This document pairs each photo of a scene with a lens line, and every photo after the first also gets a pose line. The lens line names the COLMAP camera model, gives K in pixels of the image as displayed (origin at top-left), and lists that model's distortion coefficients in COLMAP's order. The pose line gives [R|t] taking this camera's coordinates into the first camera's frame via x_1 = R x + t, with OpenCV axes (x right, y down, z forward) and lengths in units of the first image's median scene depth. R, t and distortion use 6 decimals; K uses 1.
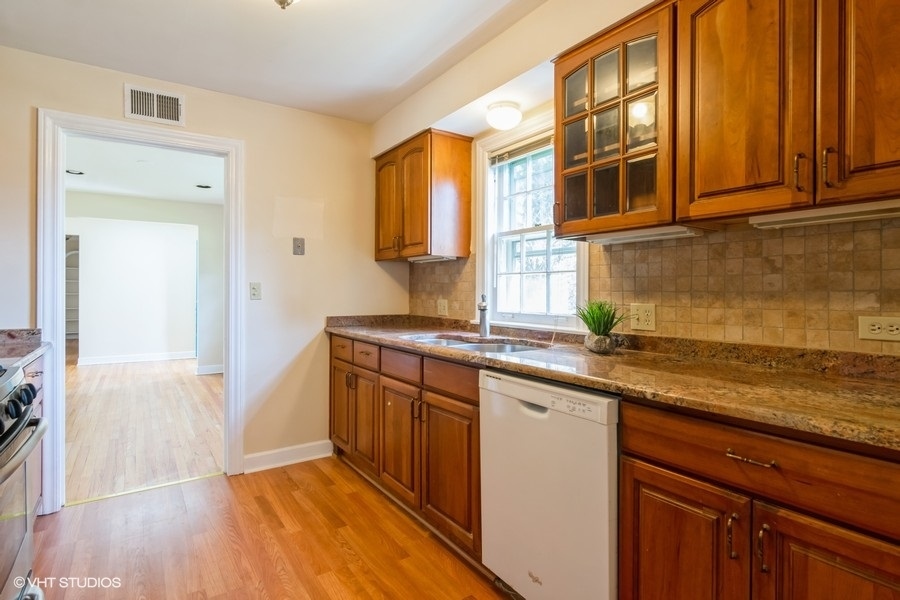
lens RADIAL K [[460.0, 0, 452.6], [0, 460.0, 293.8], [0, 0, 1]] dist [-0.002961, -0.000794]
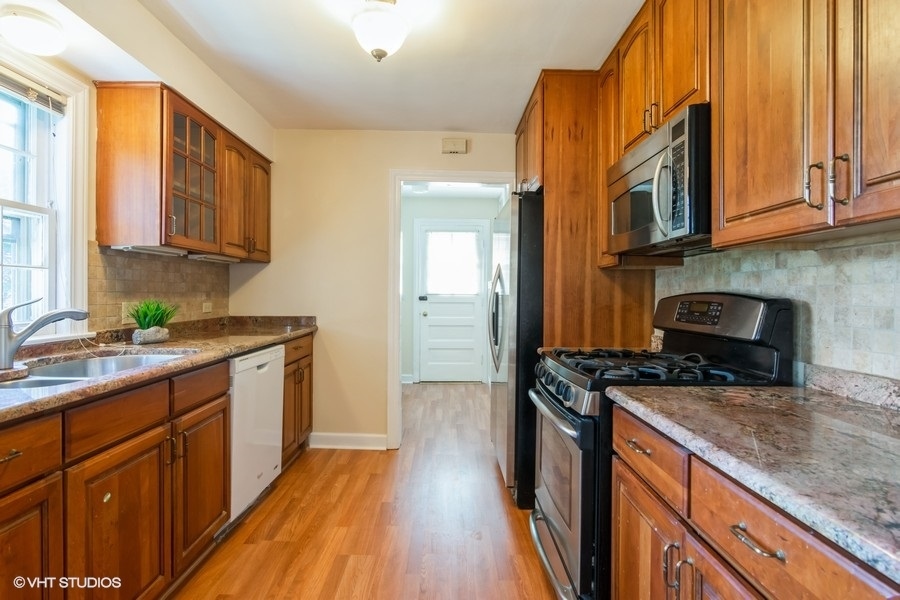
lens RADIAL K [[460.0, 0, 449.5], [0, 460.0, 295.4], [0, 0, 1]] dist [-0.002961, -0.000794]
pose [[-0.831227, -0.009699, 0.555848, -0.961977], [-0.003253, 0.999916, 0.012583, -0.014284], [-0.555923, 0.008651, -0.831189, 1.514708]]
